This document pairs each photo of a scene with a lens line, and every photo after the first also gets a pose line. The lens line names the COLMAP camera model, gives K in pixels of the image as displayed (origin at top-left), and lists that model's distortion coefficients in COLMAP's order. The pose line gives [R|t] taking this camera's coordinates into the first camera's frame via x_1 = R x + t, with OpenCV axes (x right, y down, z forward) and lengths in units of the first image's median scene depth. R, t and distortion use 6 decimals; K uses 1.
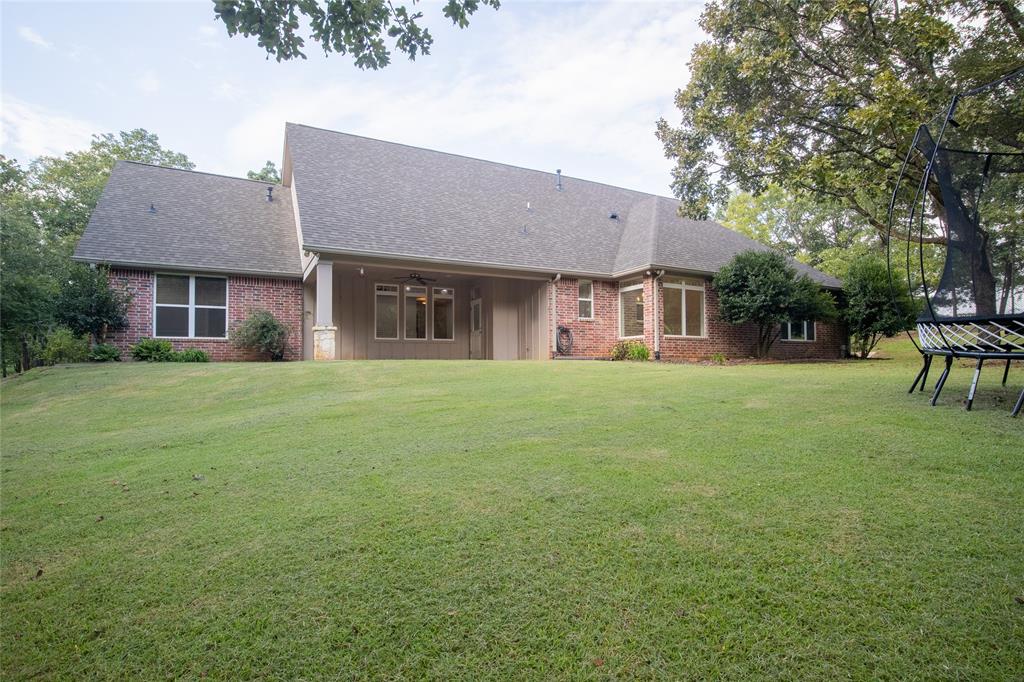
lens RADIAL K [[521.8, 0, 516.7], [0, 521.8, 346.4], [0, 0, 1]] dist [-0.036769, 0.001053]
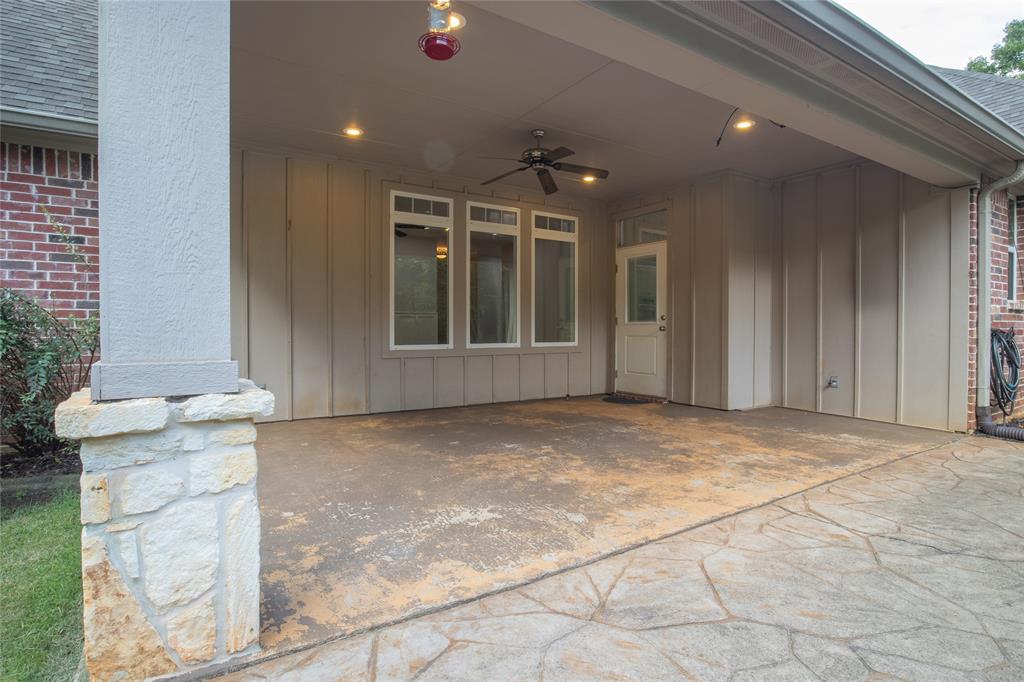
lens RADIAL K [[521.8, 0, 516.7], [0, 521.8, 346.4], [0, 0, 1]] dist [-0.036769, 0.001053]
pose [[0.995590, 0.001719, 0.093793, -0.218788], [-0.008301, 0.997524, 0.069839, -0.041234], [-0.093441, -0.070310, 0.993139, 0.636425]]
